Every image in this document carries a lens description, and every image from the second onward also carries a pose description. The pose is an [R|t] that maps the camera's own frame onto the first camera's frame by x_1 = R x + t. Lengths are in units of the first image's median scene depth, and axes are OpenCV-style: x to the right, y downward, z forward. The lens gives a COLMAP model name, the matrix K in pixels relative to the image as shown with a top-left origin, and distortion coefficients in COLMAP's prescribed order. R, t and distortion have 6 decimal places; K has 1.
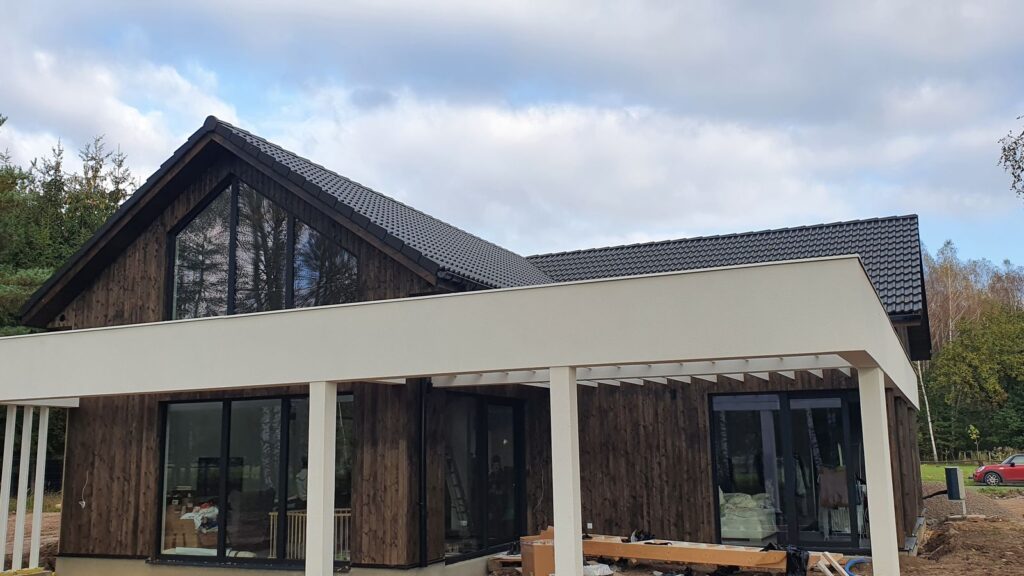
lens RADIAL K [[913.0, 0, 513.4], [0, 913.0, 287.4], [0, 0, 1]] dist [0.098471, -0.194962]
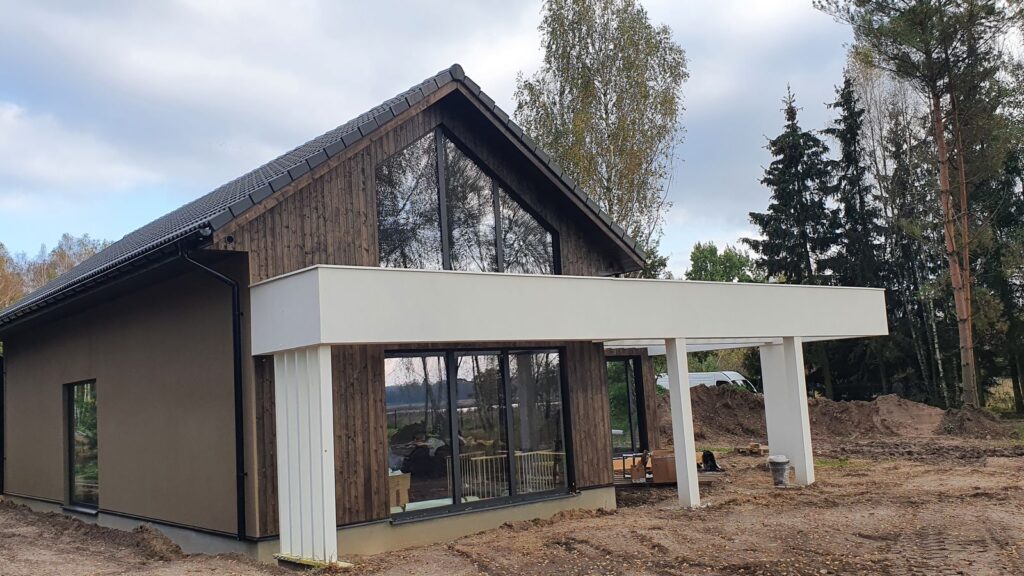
lens RADIAL K [[911.4, 0, 512.0], [0, 911.4, 288.0], [0, 0, 1]] dist [0.147543, -0.301023]
pose [[0.449109, 0.090752, 0.888856, -1.106909], [-0.104652, 0.993324, -0.048541, 0.089882], [-0.887327, -0.071221, 0.455607, 0.460588]]
